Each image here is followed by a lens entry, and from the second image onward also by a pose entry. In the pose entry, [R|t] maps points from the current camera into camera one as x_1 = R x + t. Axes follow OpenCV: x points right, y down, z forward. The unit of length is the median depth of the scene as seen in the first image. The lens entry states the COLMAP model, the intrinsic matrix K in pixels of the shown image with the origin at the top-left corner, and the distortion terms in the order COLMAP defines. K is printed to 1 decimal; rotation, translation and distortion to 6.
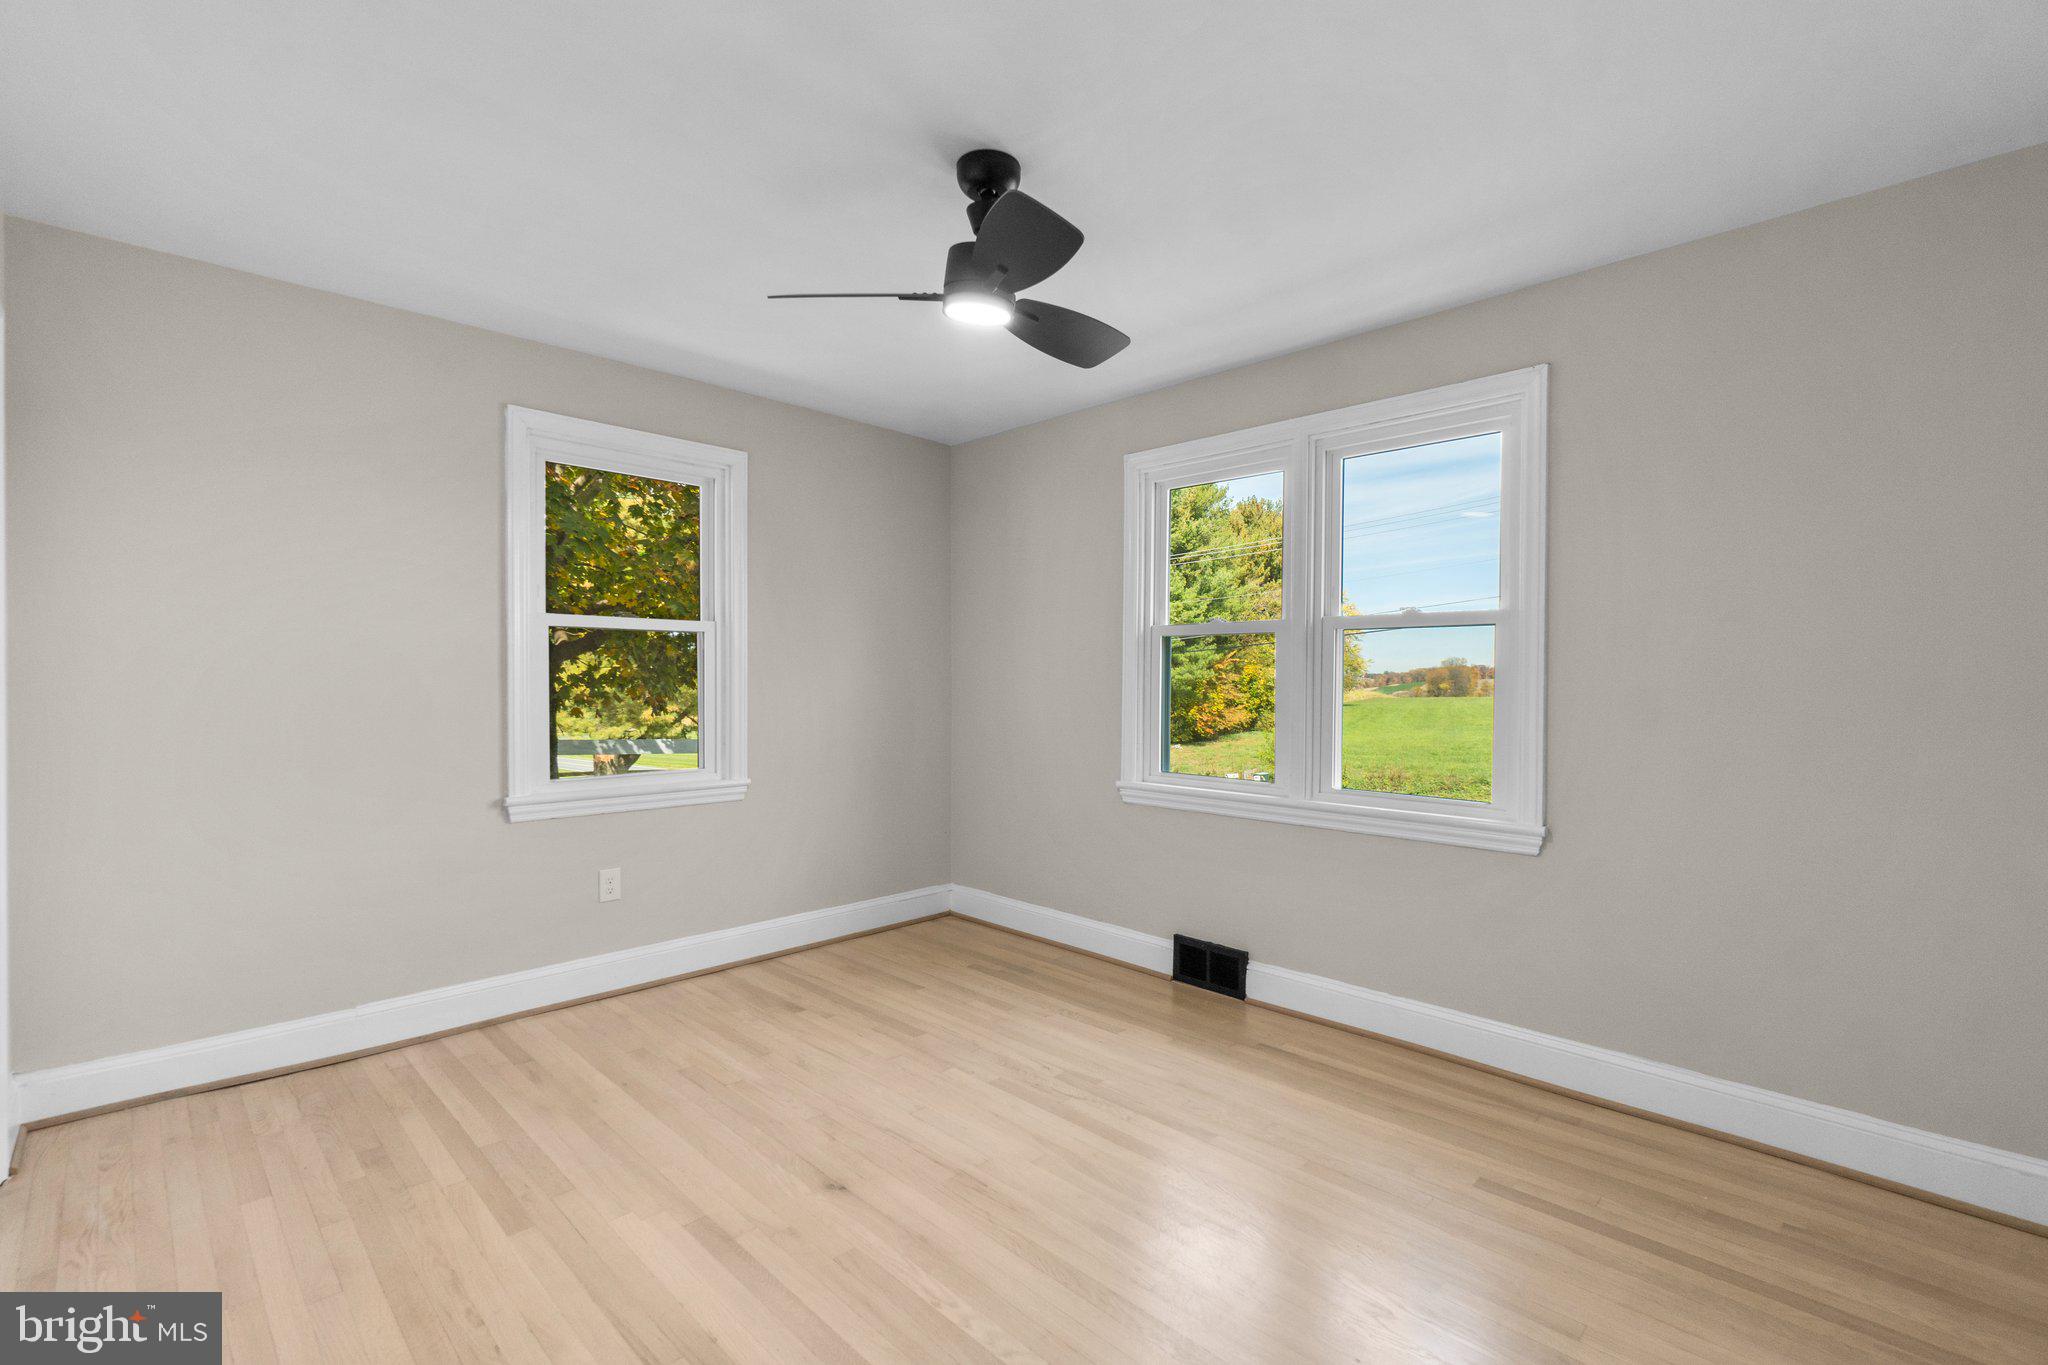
lens RADIAL K [[893.5, 0, 1019.7], [0, 893.5, 688.7], [0, 0, 1]] dist [0.000500, -0.000073]
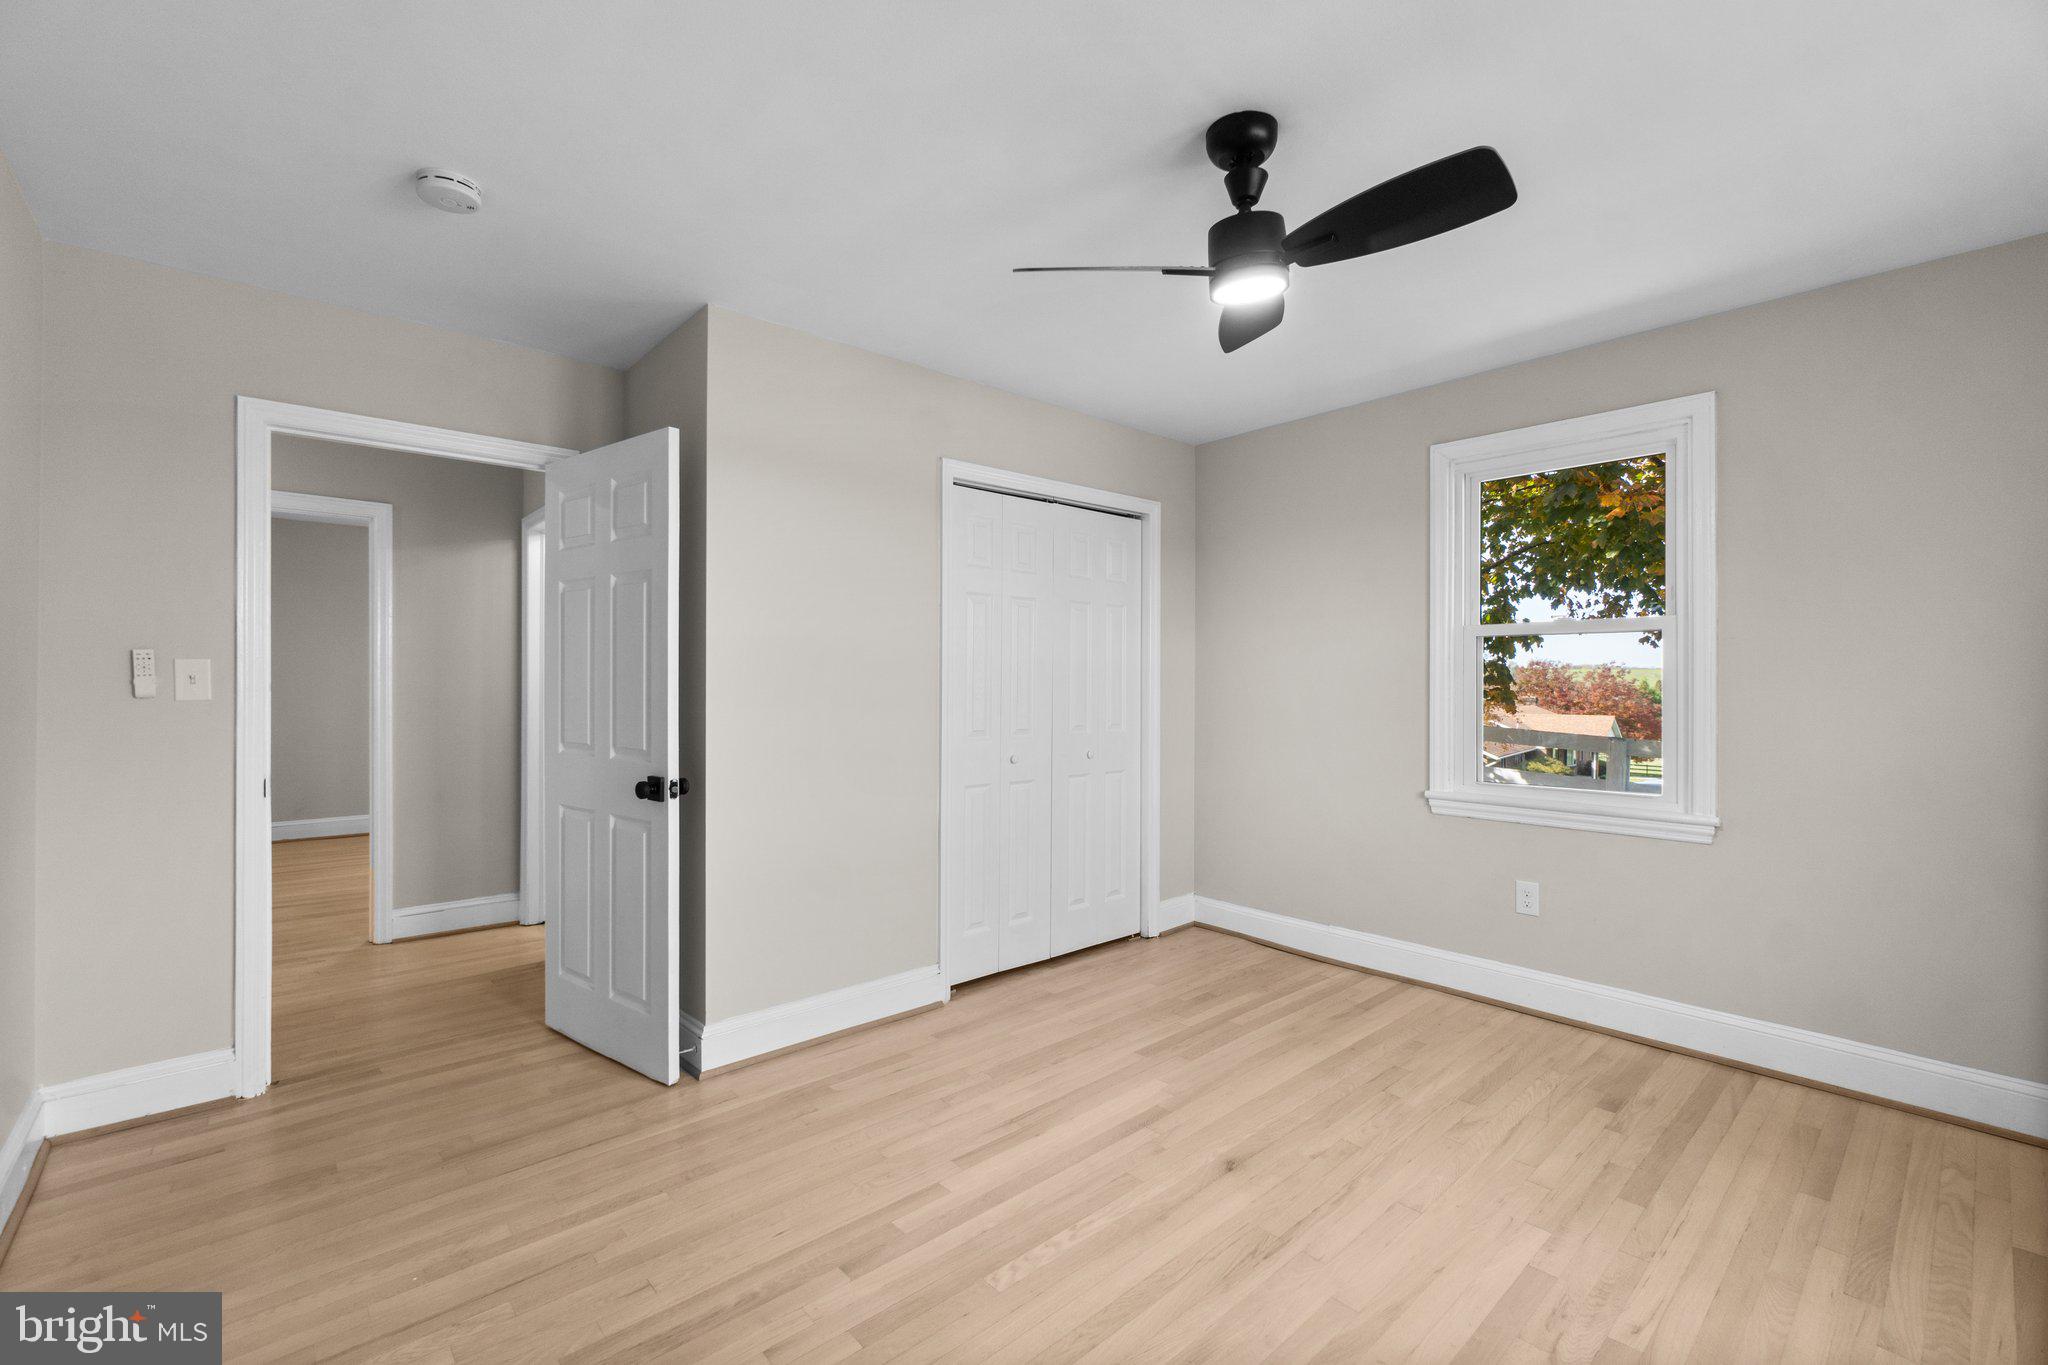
lens RADIAL K [[879.1, 0, 1018.0], [0, 879.1, 677.5], [0, 0, 1]] dist [-0.000273, 0.000432]
pose [[-0.056822, -0.009653, -0.998338, 0.587353], [-0.011457, 0.999894, -0.009016, -0.006312], [0.998319, 0.010926, -0.056926, 0.550586]]
